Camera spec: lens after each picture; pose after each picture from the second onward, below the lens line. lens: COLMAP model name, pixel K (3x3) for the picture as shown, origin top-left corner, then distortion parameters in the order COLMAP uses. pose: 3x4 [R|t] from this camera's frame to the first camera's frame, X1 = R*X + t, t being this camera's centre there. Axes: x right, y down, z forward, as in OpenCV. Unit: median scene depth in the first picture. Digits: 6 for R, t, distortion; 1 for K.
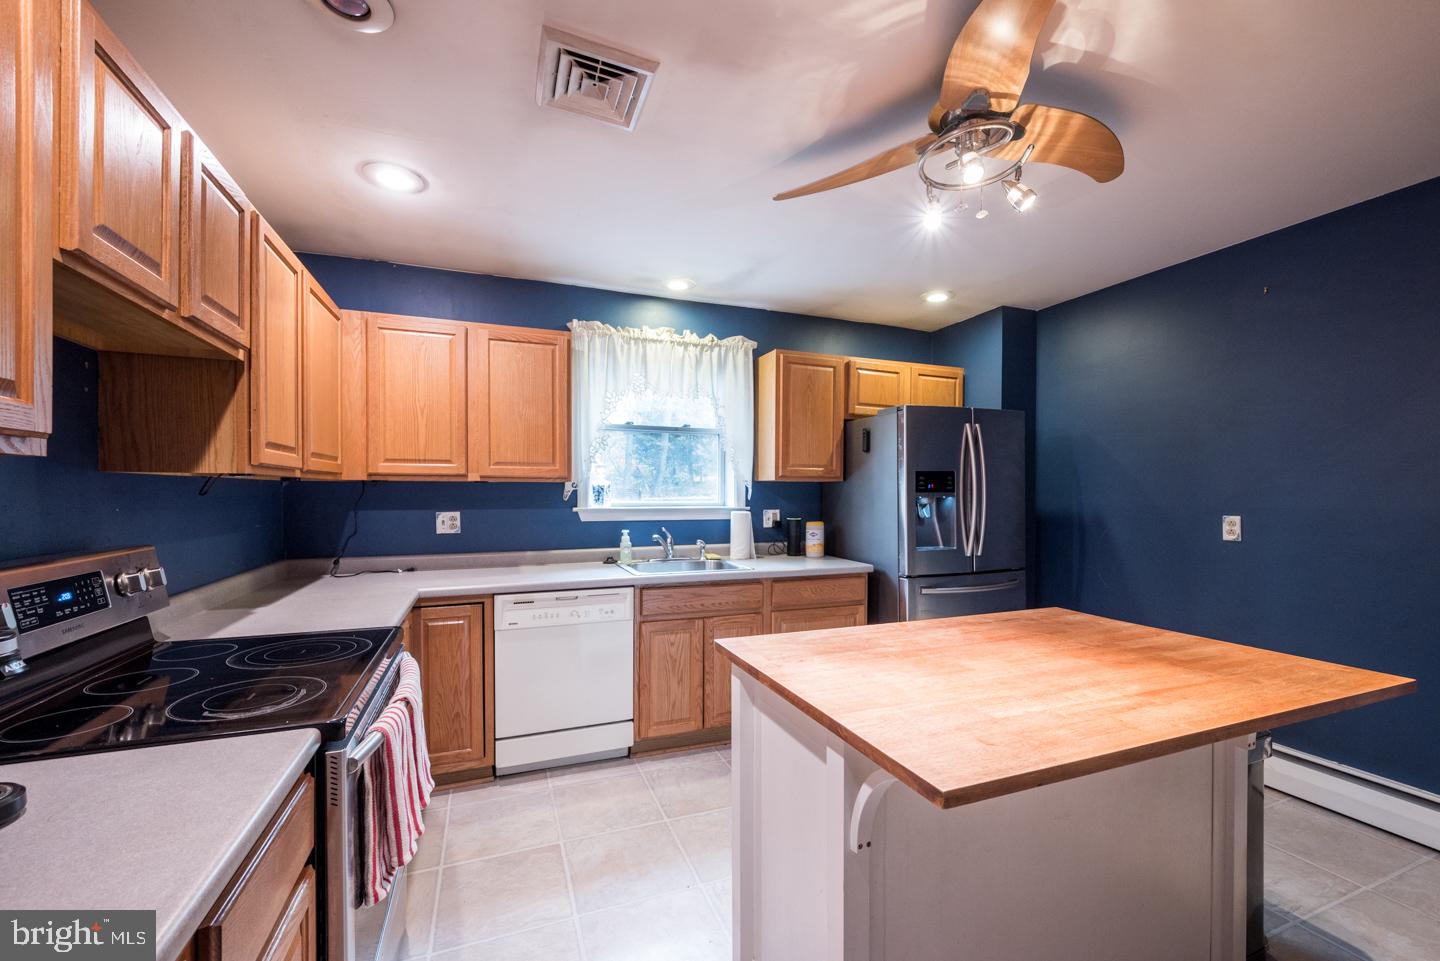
lens RADIAL K [[576.8, 0, 719.8], [0, 576.8, 497.6], [0, 0, 1]] dist [0.001463, -0.000201]
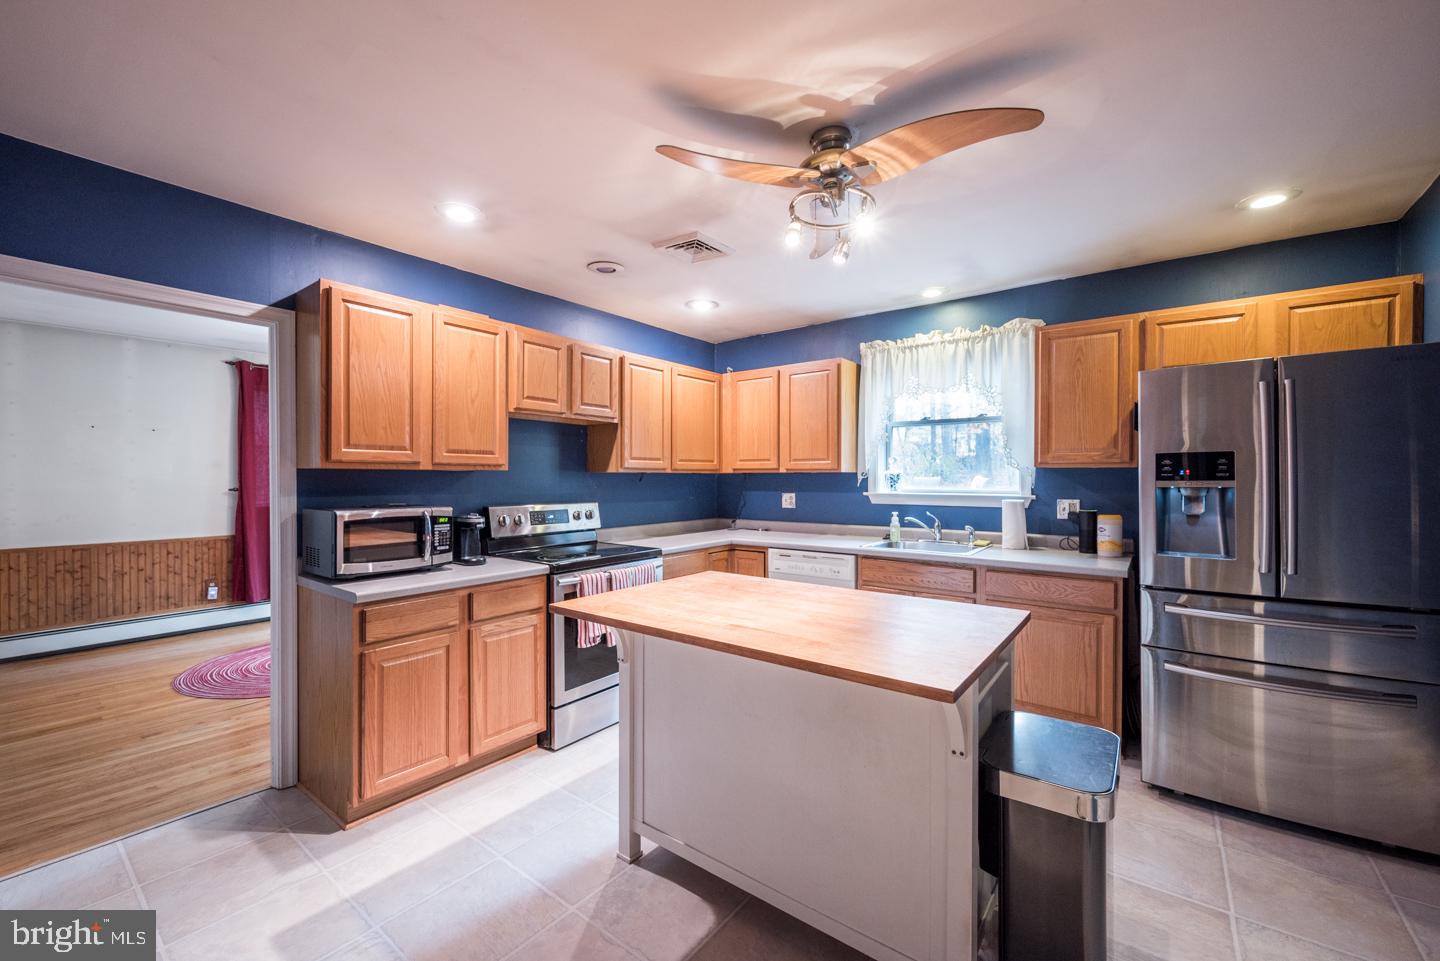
lens RADIAL K [[577.5, 0, 720.0], [0, 577.5, 480.5], [0, 0, 1]] dist [-0.001020, -0.000261]
pose [[0.517355, 0.001670, -0.855769, 0.652969], [-0.006724, 0.999975, -0.002114, -0.003410], [0.855745, 0.006847, 0.517353, 0.080934]]
